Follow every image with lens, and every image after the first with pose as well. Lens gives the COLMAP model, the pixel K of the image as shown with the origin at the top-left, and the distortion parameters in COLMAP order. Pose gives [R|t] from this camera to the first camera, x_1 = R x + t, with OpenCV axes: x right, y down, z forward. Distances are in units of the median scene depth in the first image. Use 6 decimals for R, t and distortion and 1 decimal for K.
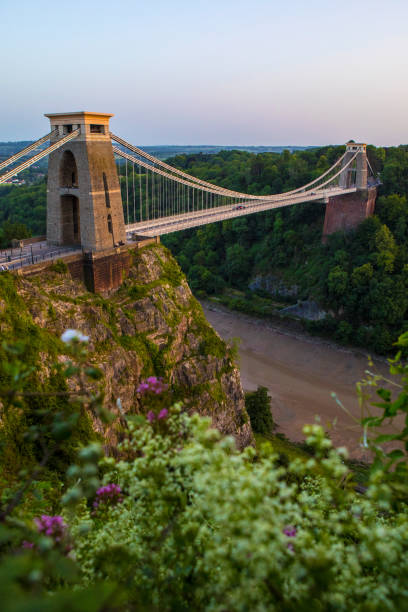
lens RADIAL K [[488.8, 0, 205.2], [0, 488.8, 314.6], [0, 0, 1]] dist [-0.080975, 0.000673]
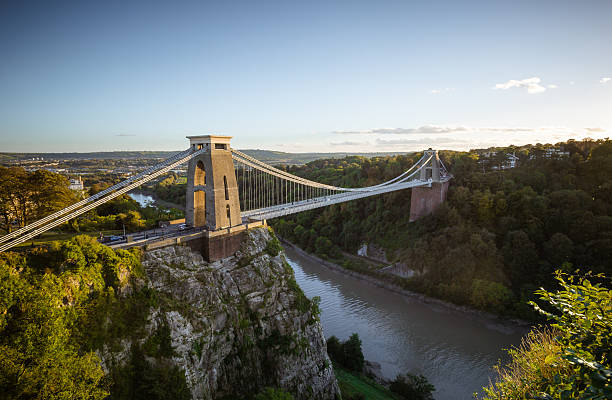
lens RADIAL K [[343.0, 0, 322.2], [0, 343.0, 191.1], [0, 0, 1]] dist [-0.000204, -0.000114]
pose [[0.998319, -0.007358, -0.057488, 0.130019], [-0.005570, 0.975137, -0.221534, -0.024200], [0.057688, 0.221482, 0.973457, 0.036093]]
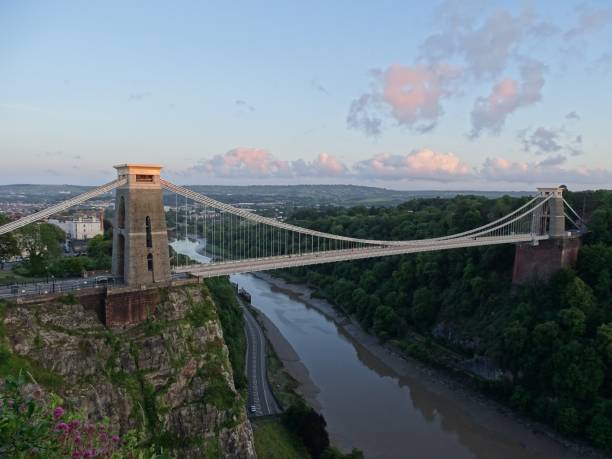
lens RADIAL K [[455.9, 0, 306.0], [0, 455.9, 229.5], [0, 0, 1]] dist [0.012297, 0.004407]
pose [[0.938999, 0.030690, -0.342548, 0.465831], [-0.114426, 0.967145, -0.227017, -0.063923], [0.324326, 0.252365, 0.911660, 0.159874]]
